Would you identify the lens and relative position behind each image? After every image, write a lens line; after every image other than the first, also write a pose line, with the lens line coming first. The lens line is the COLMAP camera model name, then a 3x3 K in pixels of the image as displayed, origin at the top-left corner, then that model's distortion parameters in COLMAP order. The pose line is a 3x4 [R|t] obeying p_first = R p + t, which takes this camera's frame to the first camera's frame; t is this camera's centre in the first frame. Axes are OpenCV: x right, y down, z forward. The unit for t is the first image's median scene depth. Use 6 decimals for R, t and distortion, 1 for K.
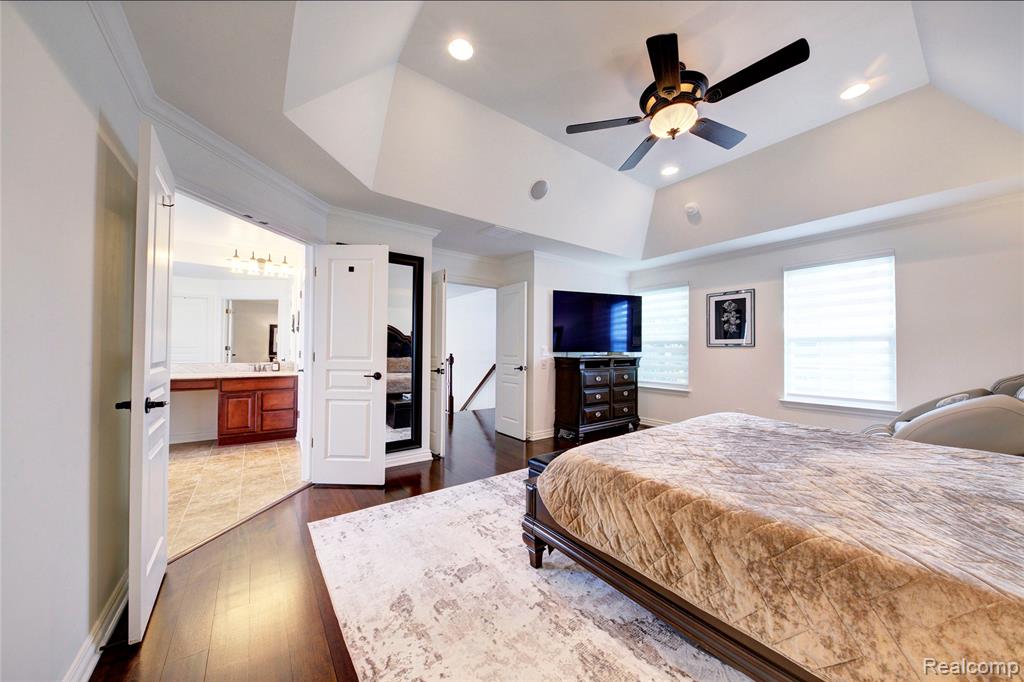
lens RADIAL K [[352.3, 0, 515.4], [0, 352.3, 341.7], [0, 0, 1]] dist [0.002531, -0.003959]
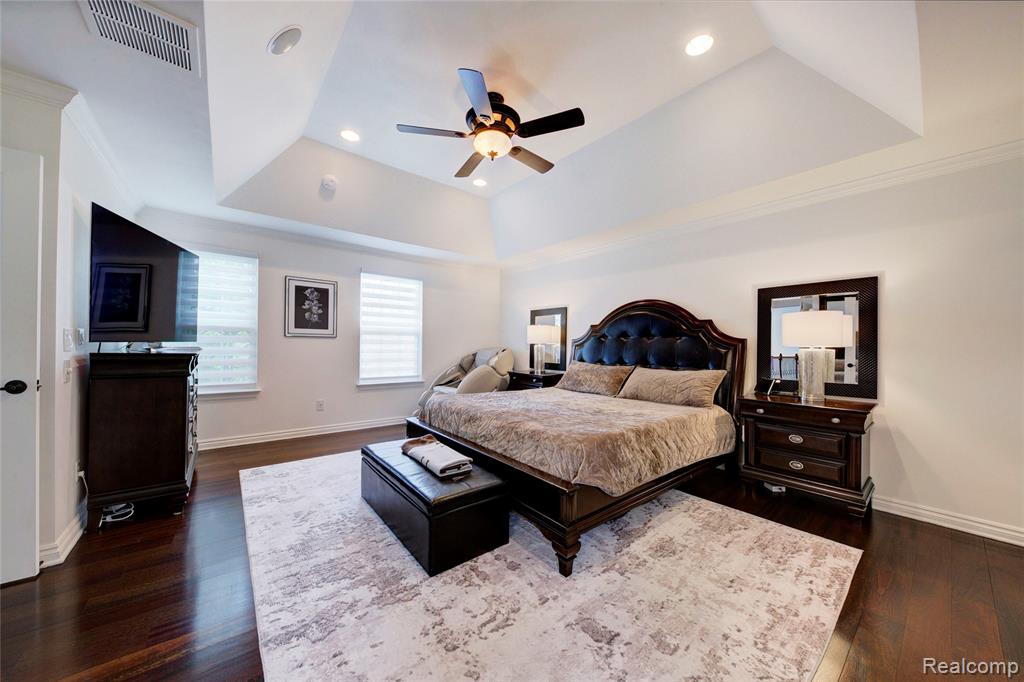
lens RADIAL K [[352.3, 0, 509.3], [0, 352.3, 344.6], [0, 0, 1]] dist [0.002531, -0.003959]
pose [[-0.046095, -0.006993, 0.998913, -0.379169], [-0.039089, 0.999222, 0.005191, 0.009376], [-0.998172, -0.038807, -0.046333, 0.528371]]
